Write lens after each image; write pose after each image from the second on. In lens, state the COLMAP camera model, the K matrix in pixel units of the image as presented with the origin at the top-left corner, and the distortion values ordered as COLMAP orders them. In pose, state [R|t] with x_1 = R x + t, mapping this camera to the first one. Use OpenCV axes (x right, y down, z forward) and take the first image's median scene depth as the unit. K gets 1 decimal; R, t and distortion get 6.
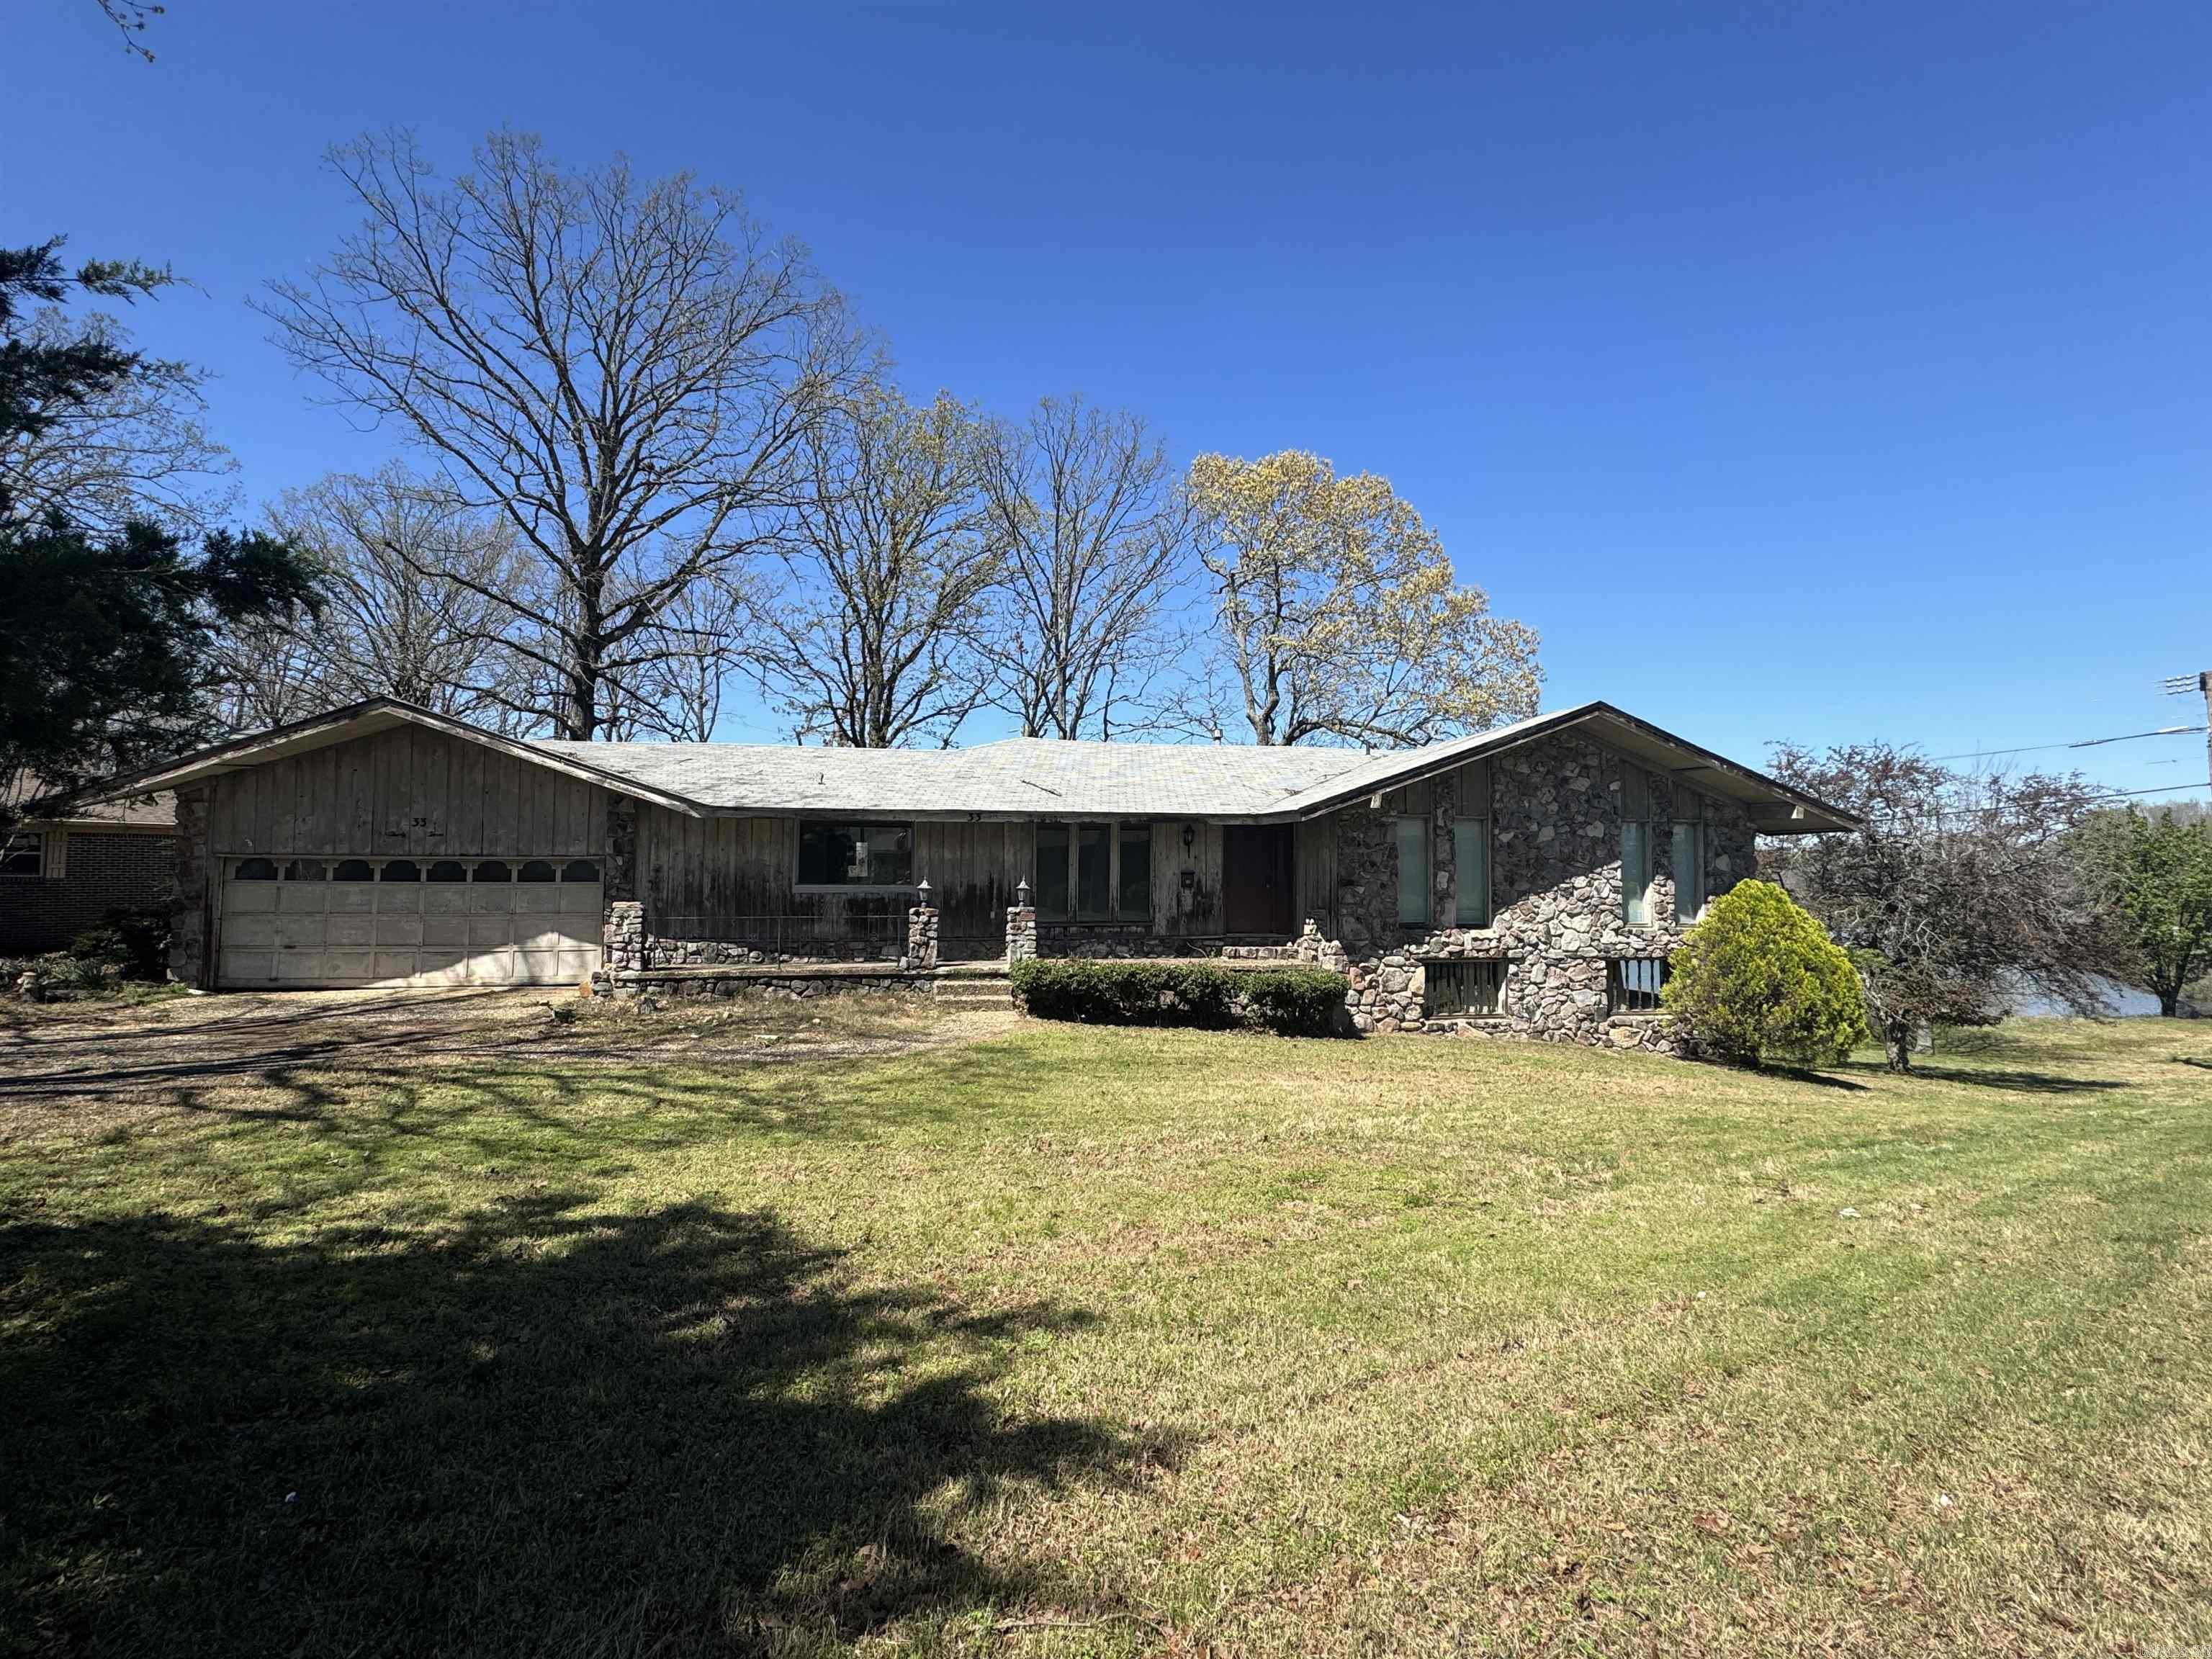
lens RADIAL K [[1055.0, 0, 1101.7], [0, 1055.0, 824.4], [0, 0, 1]] dist [0.001423, 0.000626]
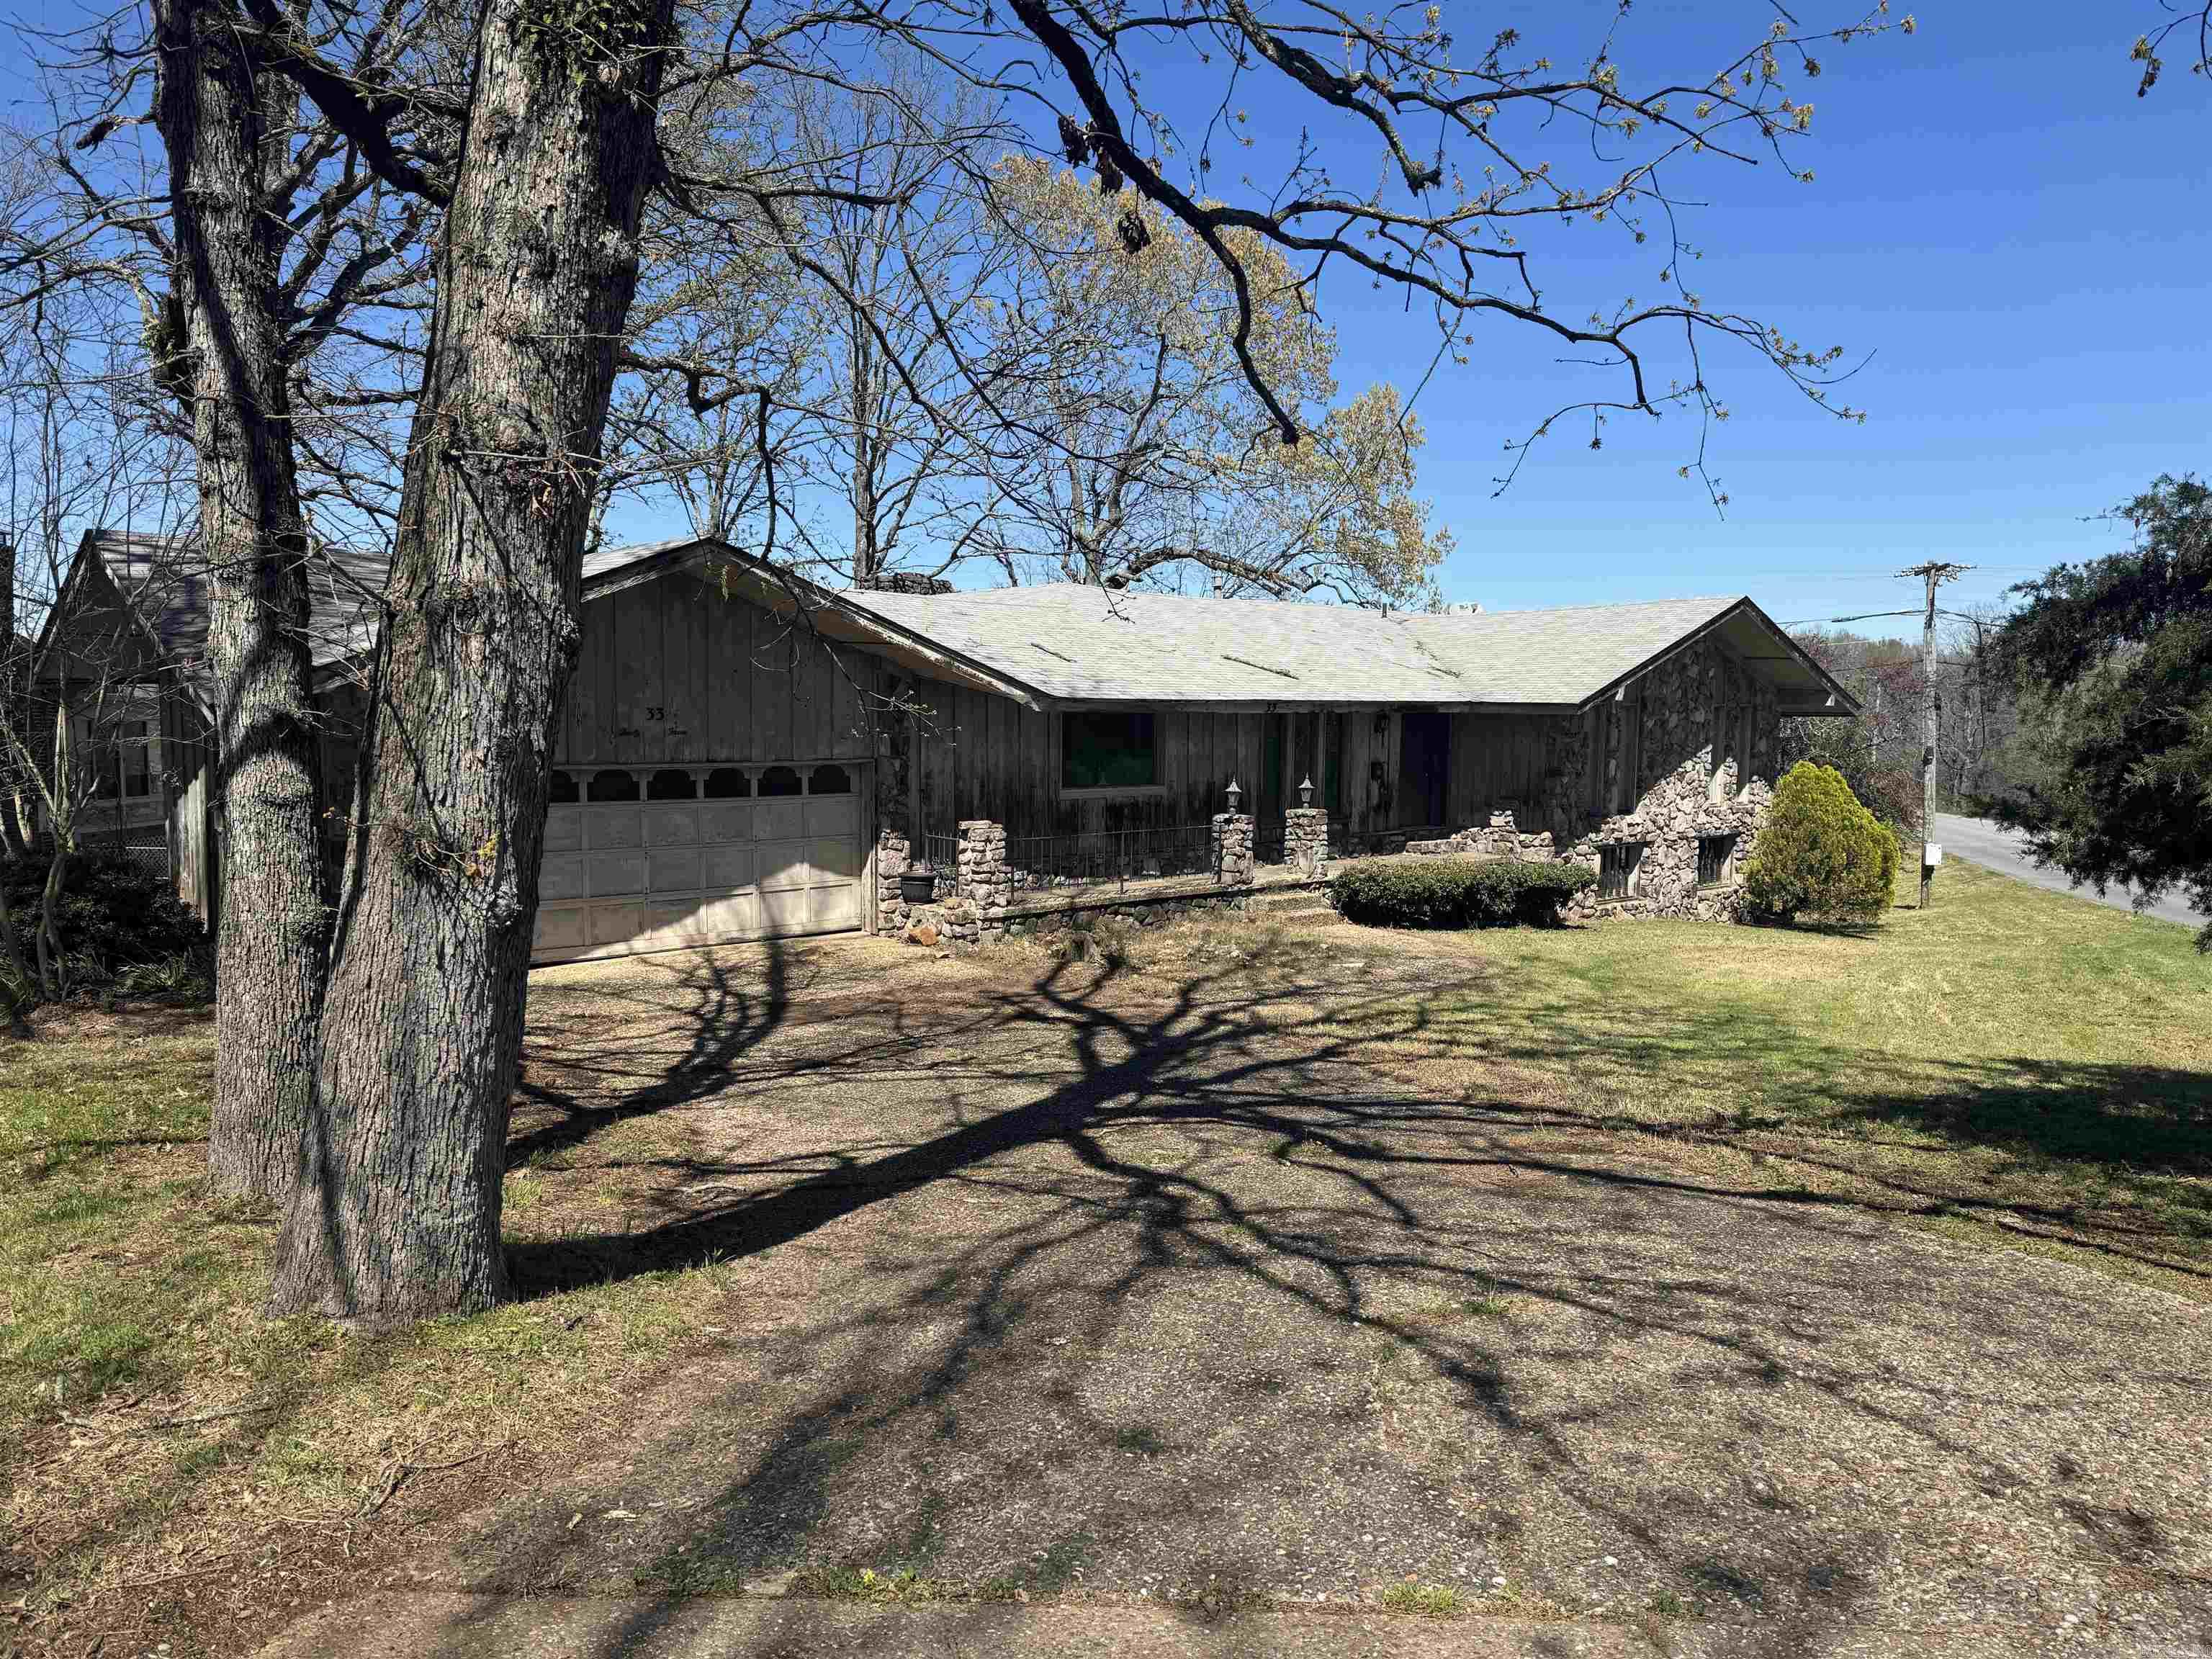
lens RADIAL K [[1548.5, 0, 1106.0], [0, 1548.5, 829.5], [0, 0, 1]] dist [0.201203, -0.000032]
pose [[0.844572, -0.038980, 0.534021, -0.910460], [-0.029977, 0.992340, 0.119843, -0.056359], [-0.534602, -0.117224, 0.836934, -0.012899]]
